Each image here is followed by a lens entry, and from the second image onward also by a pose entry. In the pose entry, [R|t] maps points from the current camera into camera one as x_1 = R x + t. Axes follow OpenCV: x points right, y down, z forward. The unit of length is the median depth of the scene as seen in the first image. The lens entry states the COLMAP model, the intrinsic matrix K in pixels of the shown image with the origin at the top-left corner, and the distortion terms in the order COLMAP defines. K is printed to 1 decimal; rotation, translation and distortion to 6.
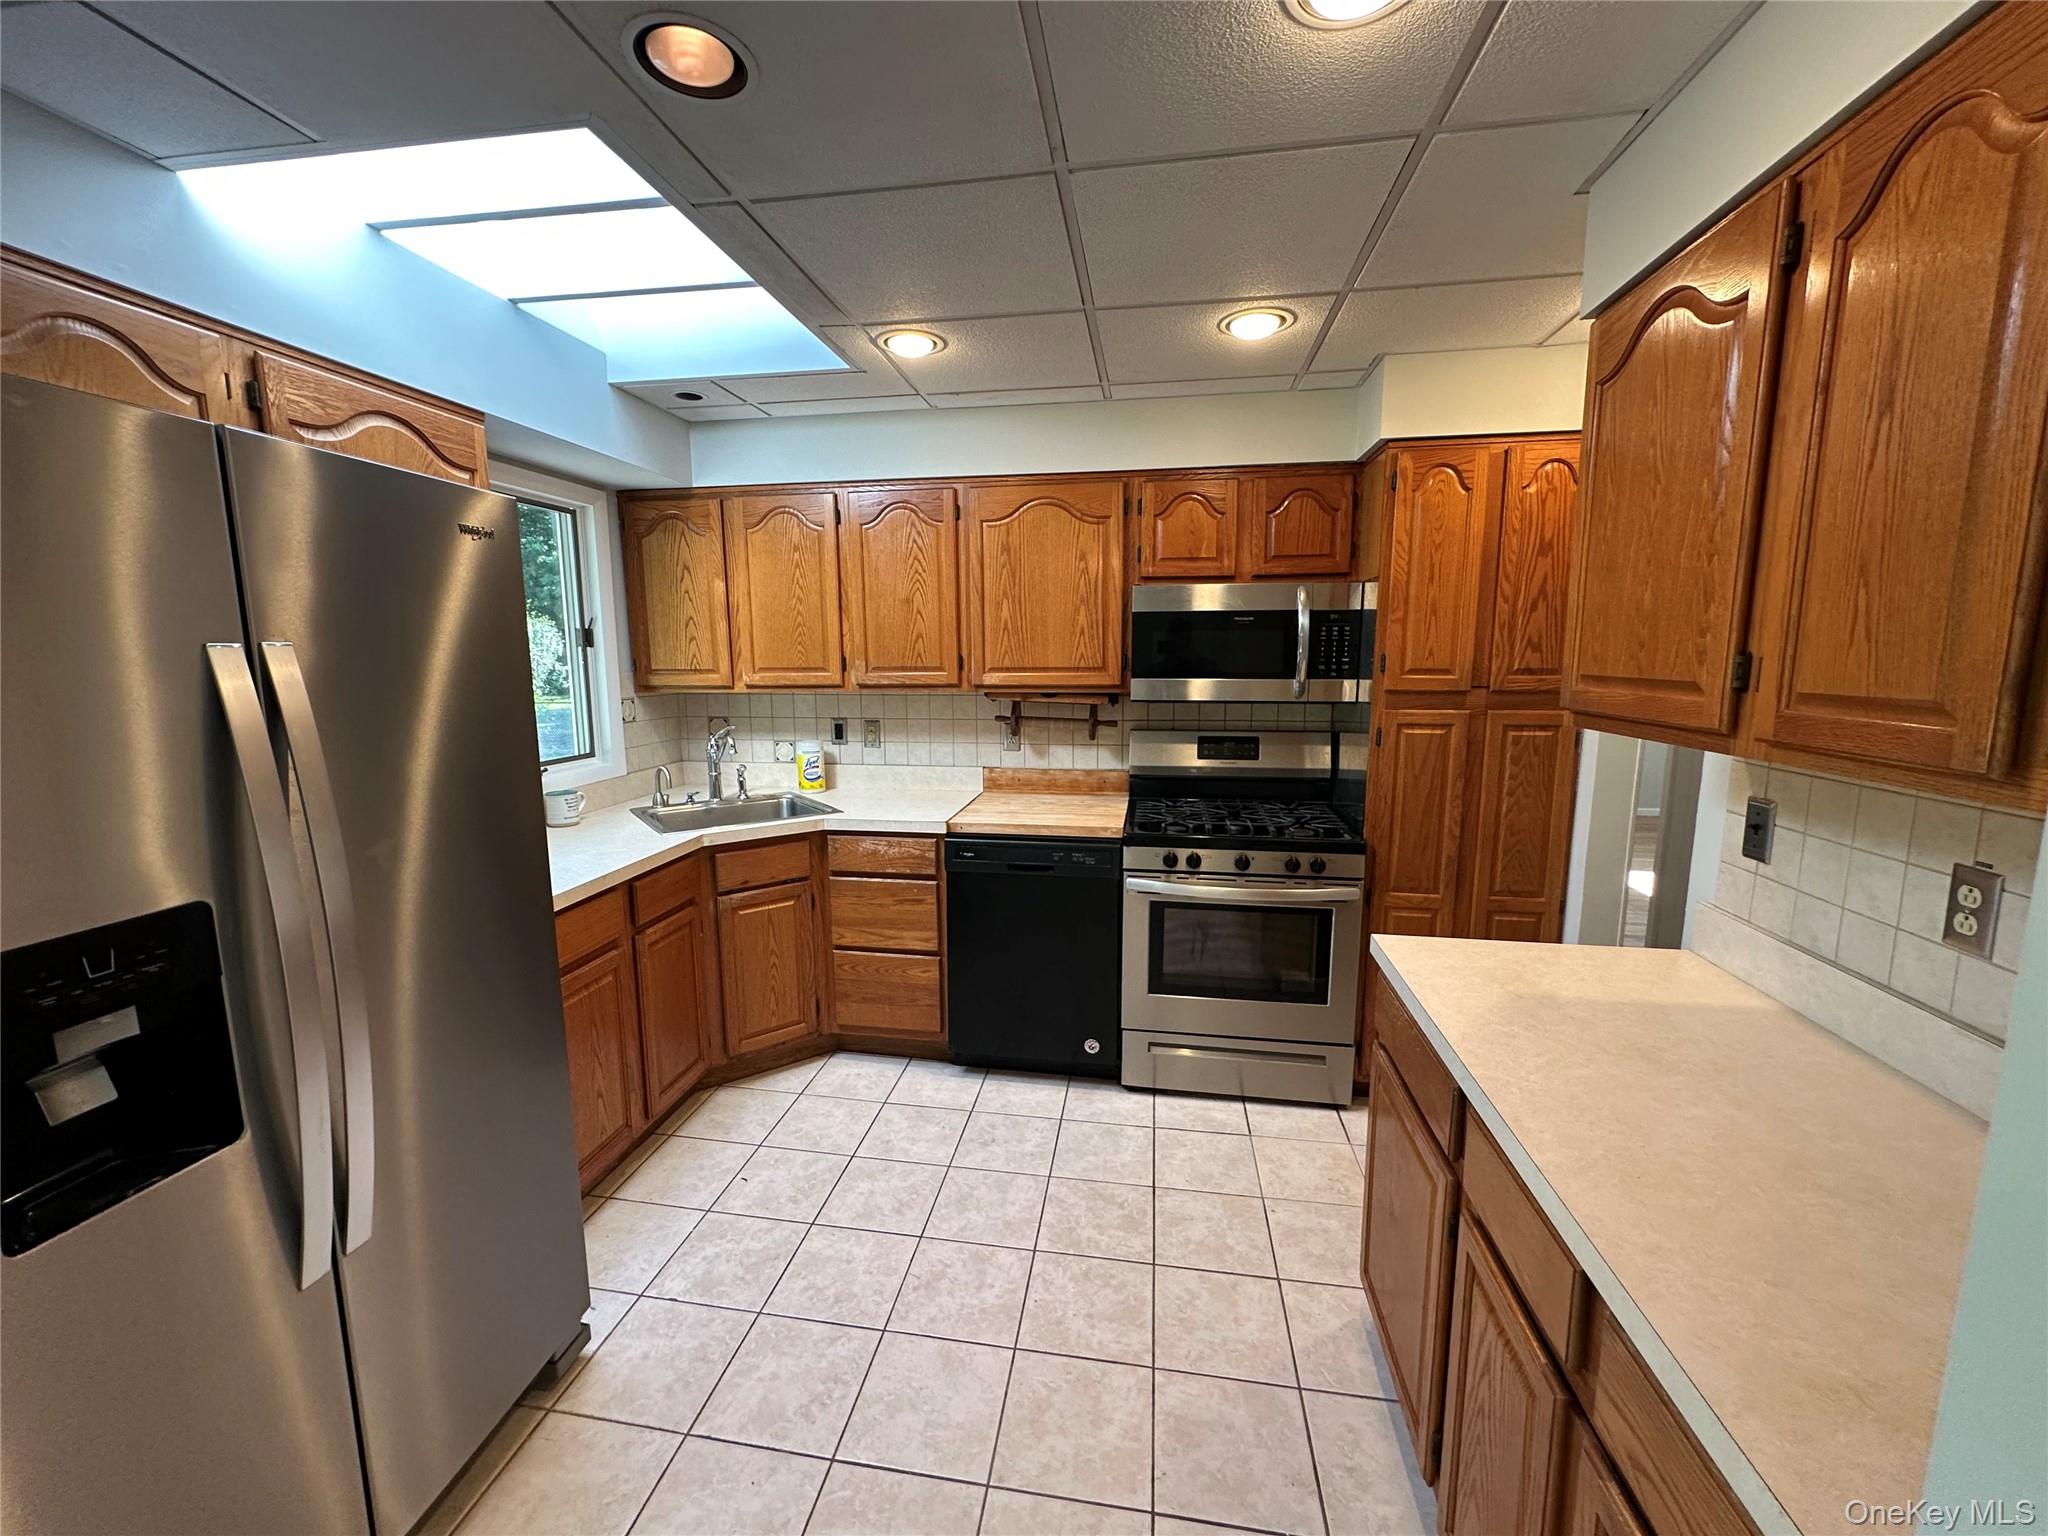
lens RADIAL K [[816.9, 0, 1028.3], [0, 816.9, 765.8], [0, 0, 1]] dist [-0.003705, 0.000222]
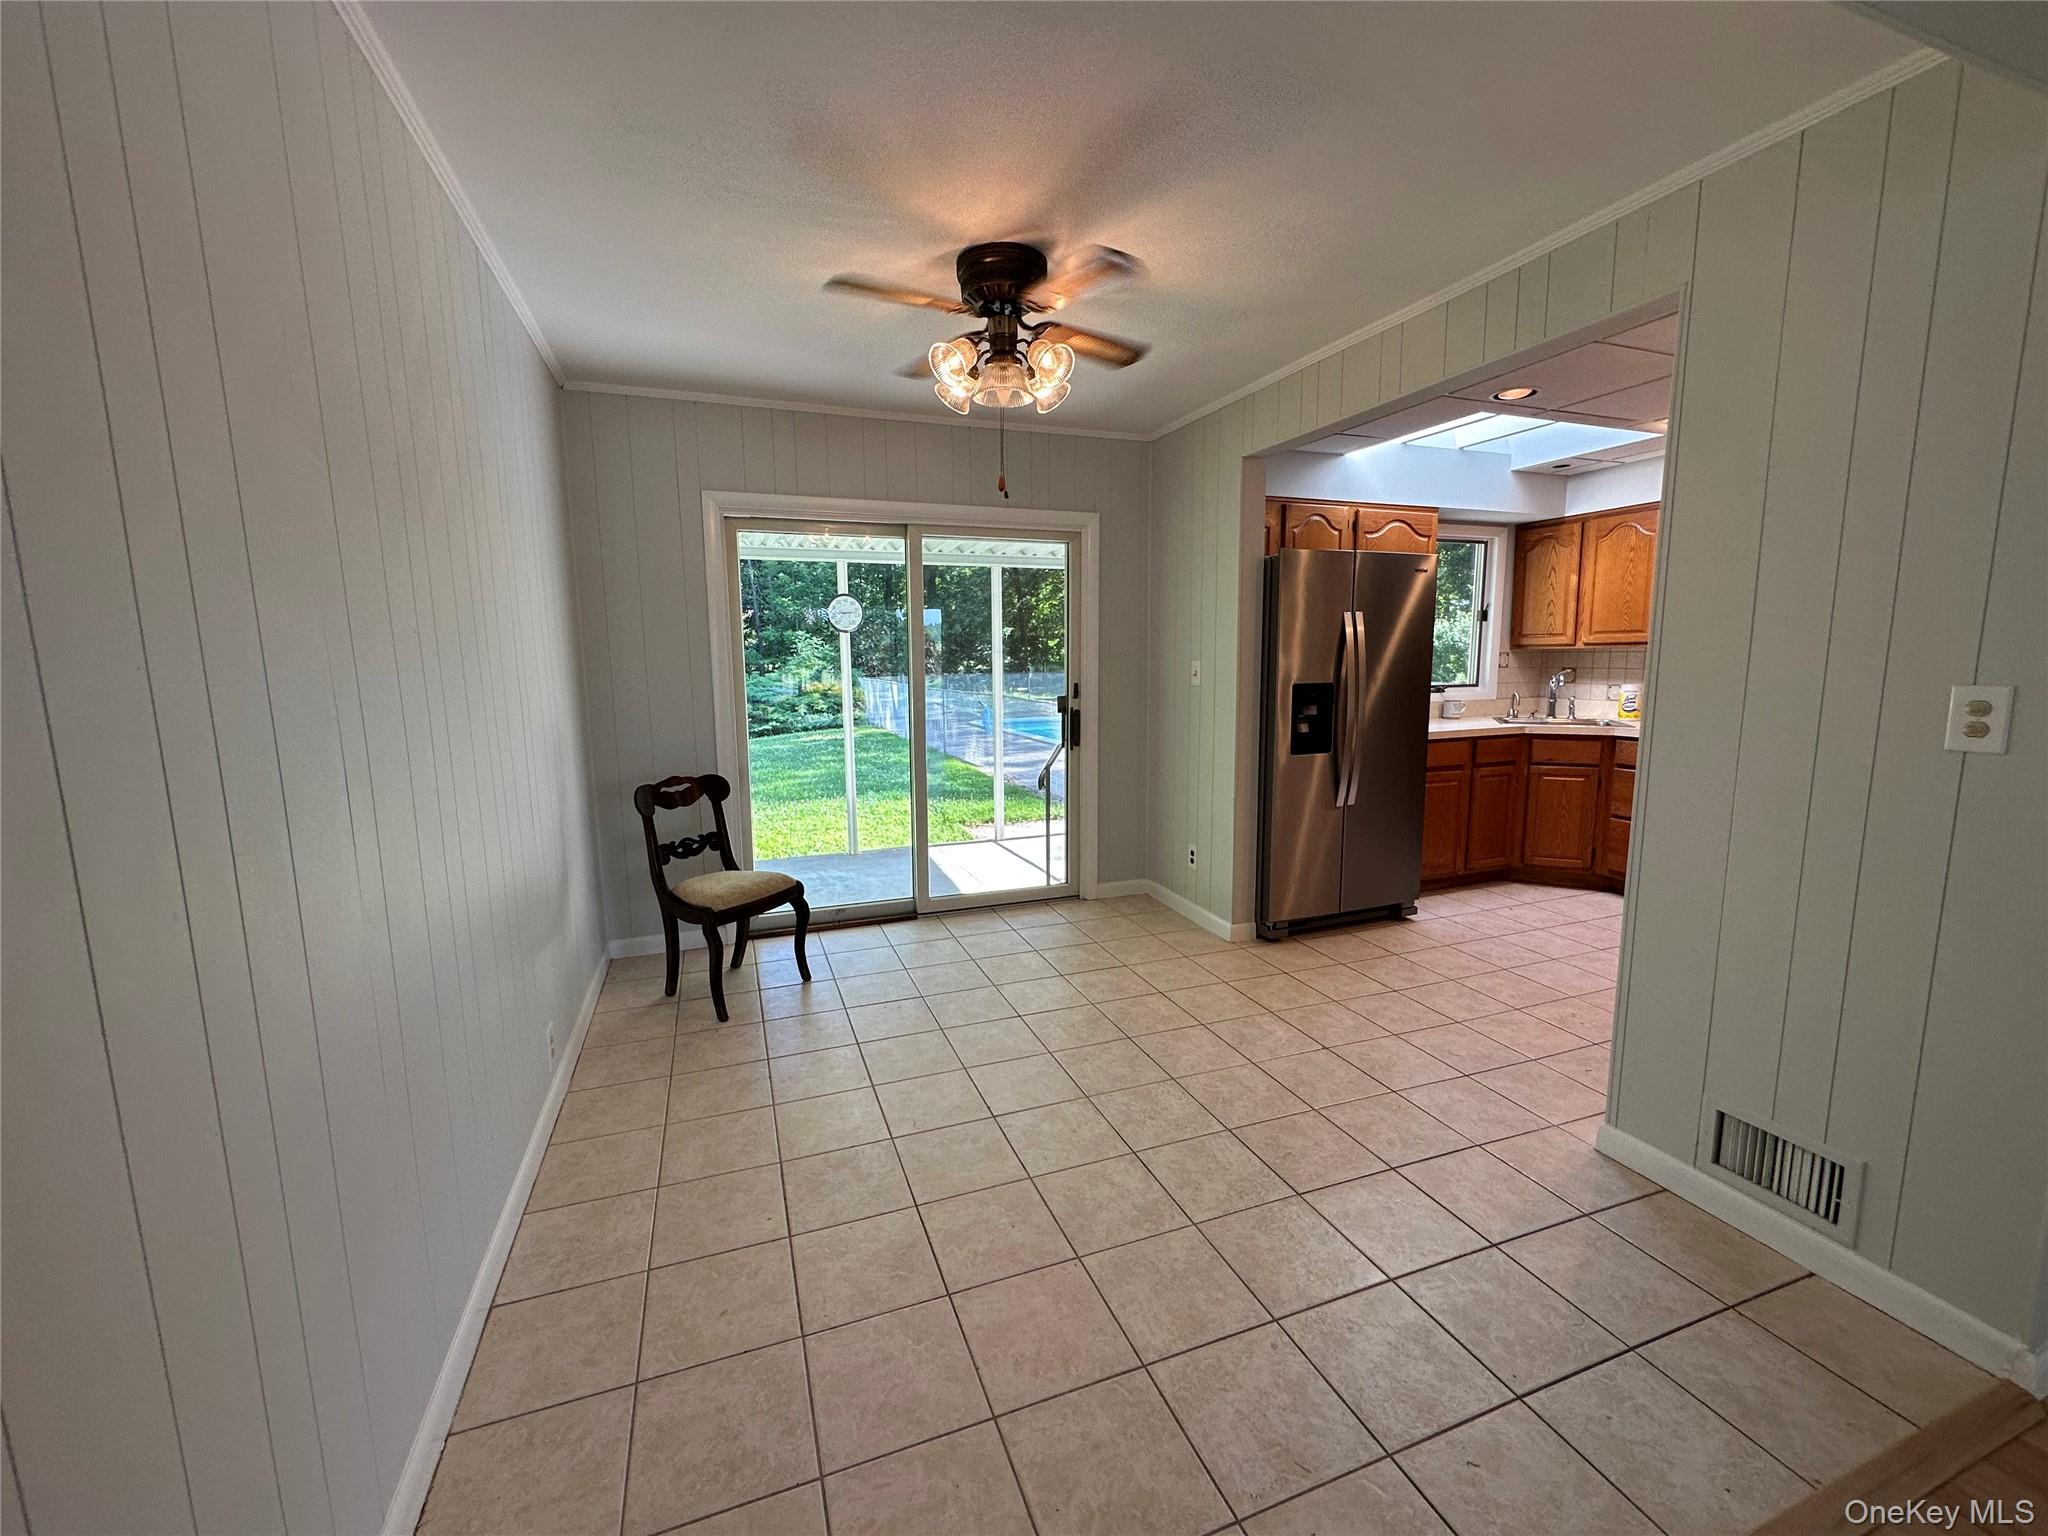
lens RADIAL K [[816.9, 0, 1020.1], [0, 816.9, 769.8], [0, 0, 1]] dist [-0.003705, 0.000222]
pose [[0.484423, 0.121102, -0.866412, 0.510256], [-0.112702, 0.990759, 0.075469, 0.144193], [0.867544, 0.061088, 0.493594, -0.669651]]
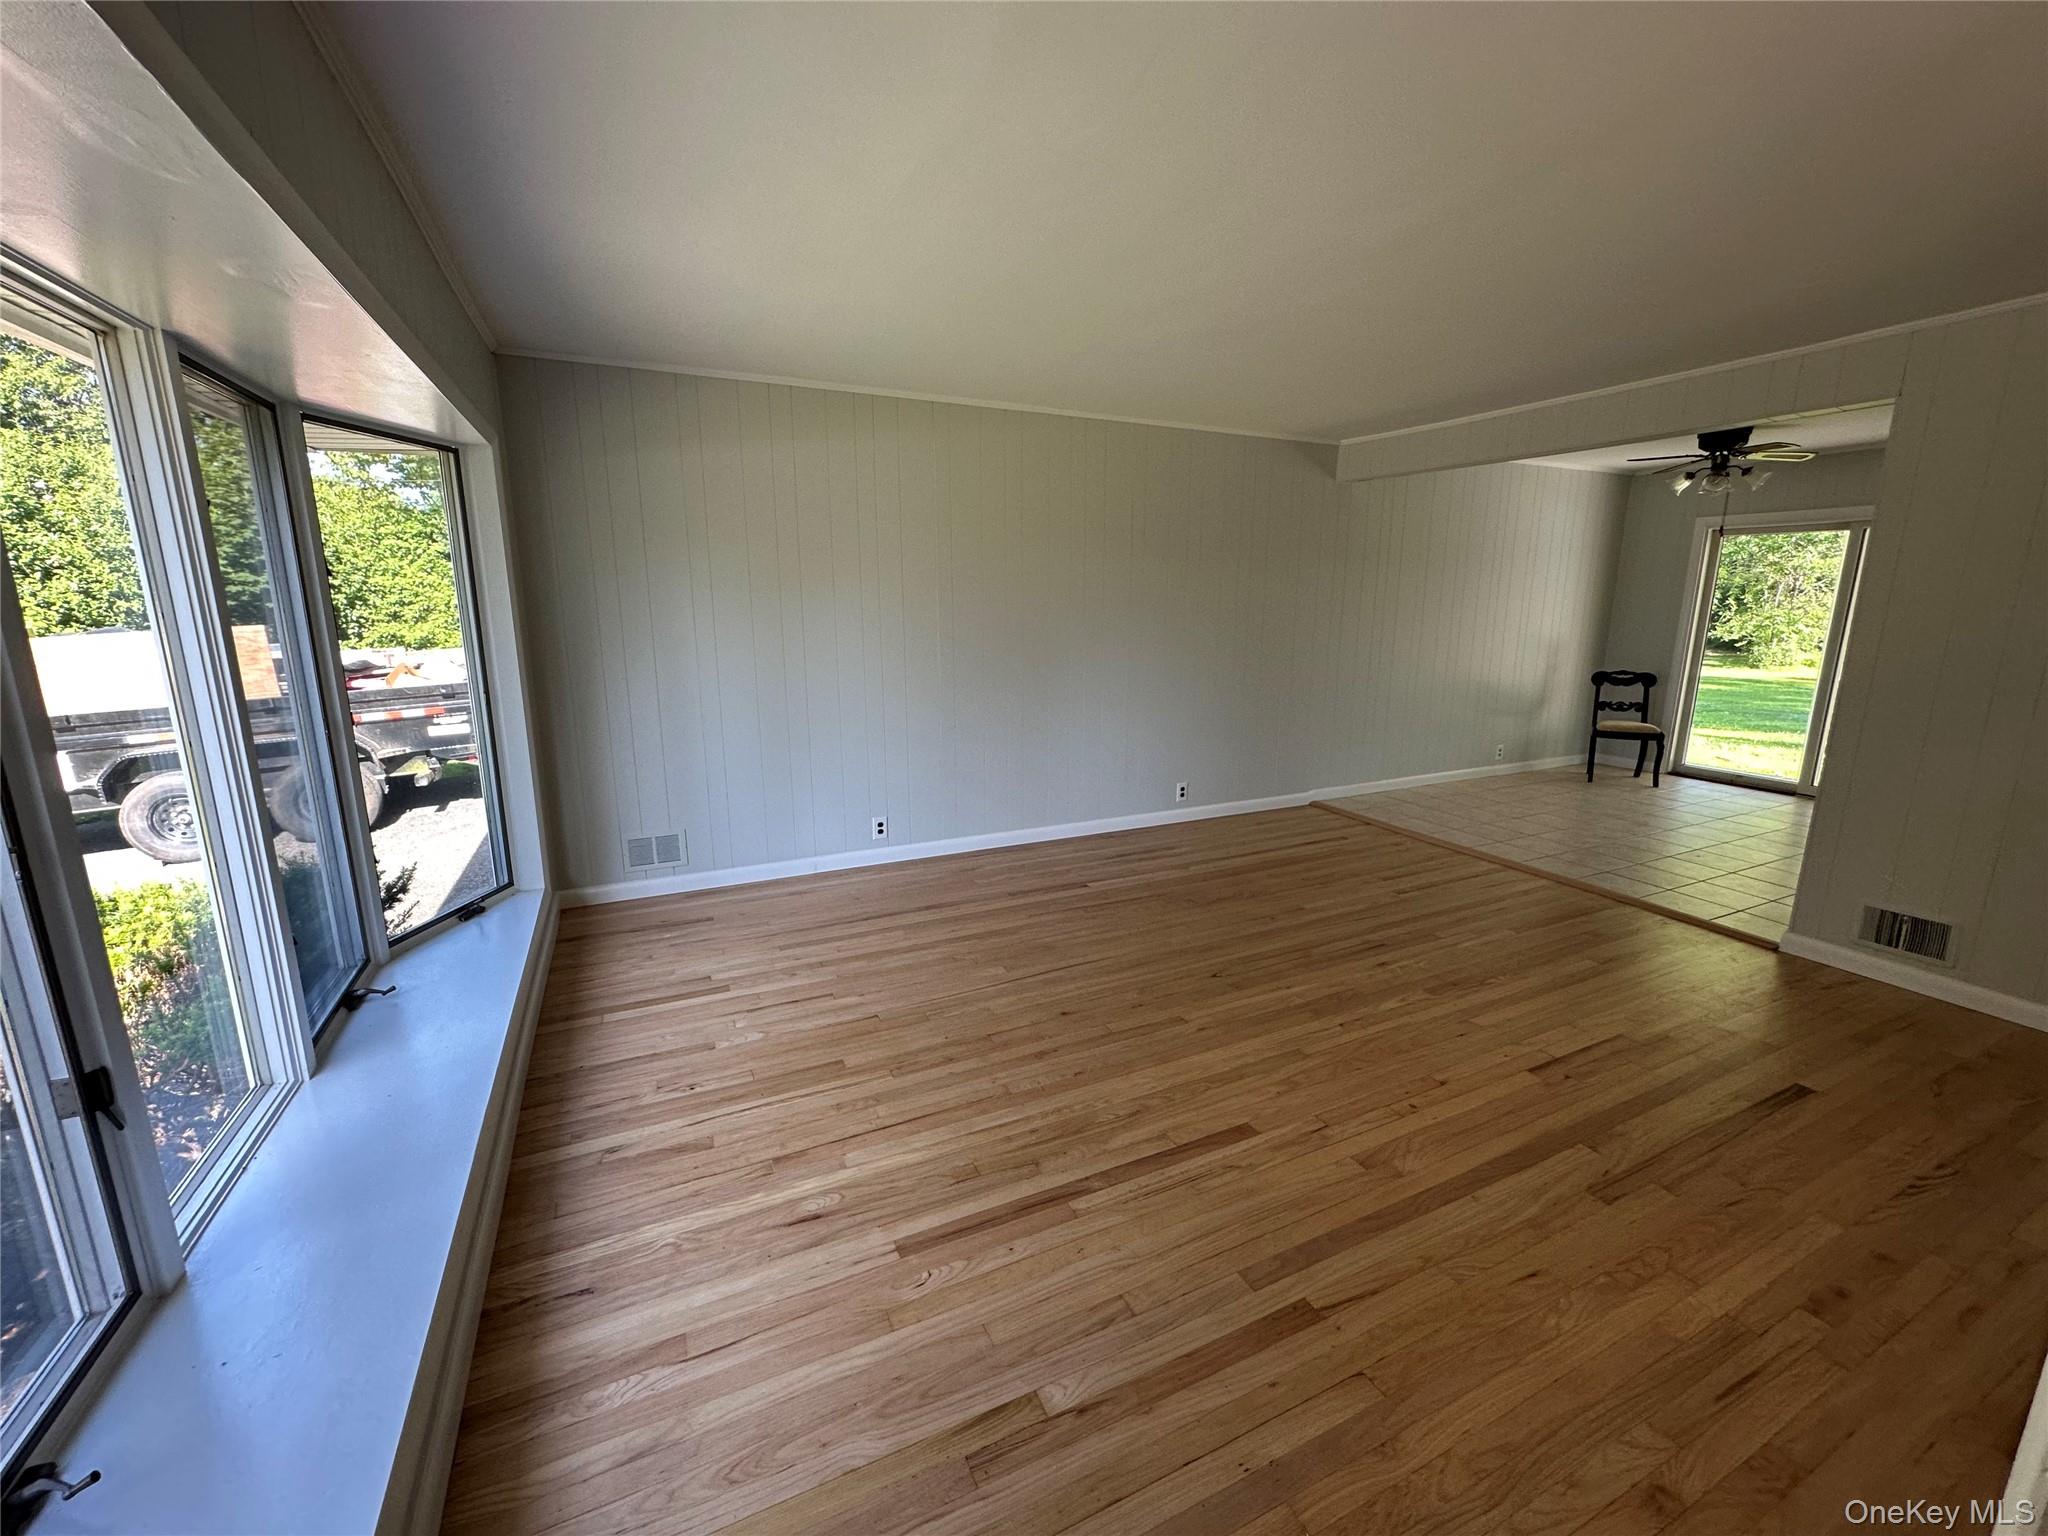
lens RADIAL K [[816.9, 0, 1018.6], [0, 816.9, 768.6], [0, 0, 1]] dist [-0.003705, 0.000222]
pose [[-0.825985, 0.123702, -0.549952, 1.900749], [-0.071555, 0.944722, 0.319969, -0.045115], [0.559132, 0.303641, -0.771475, 0.317678]]
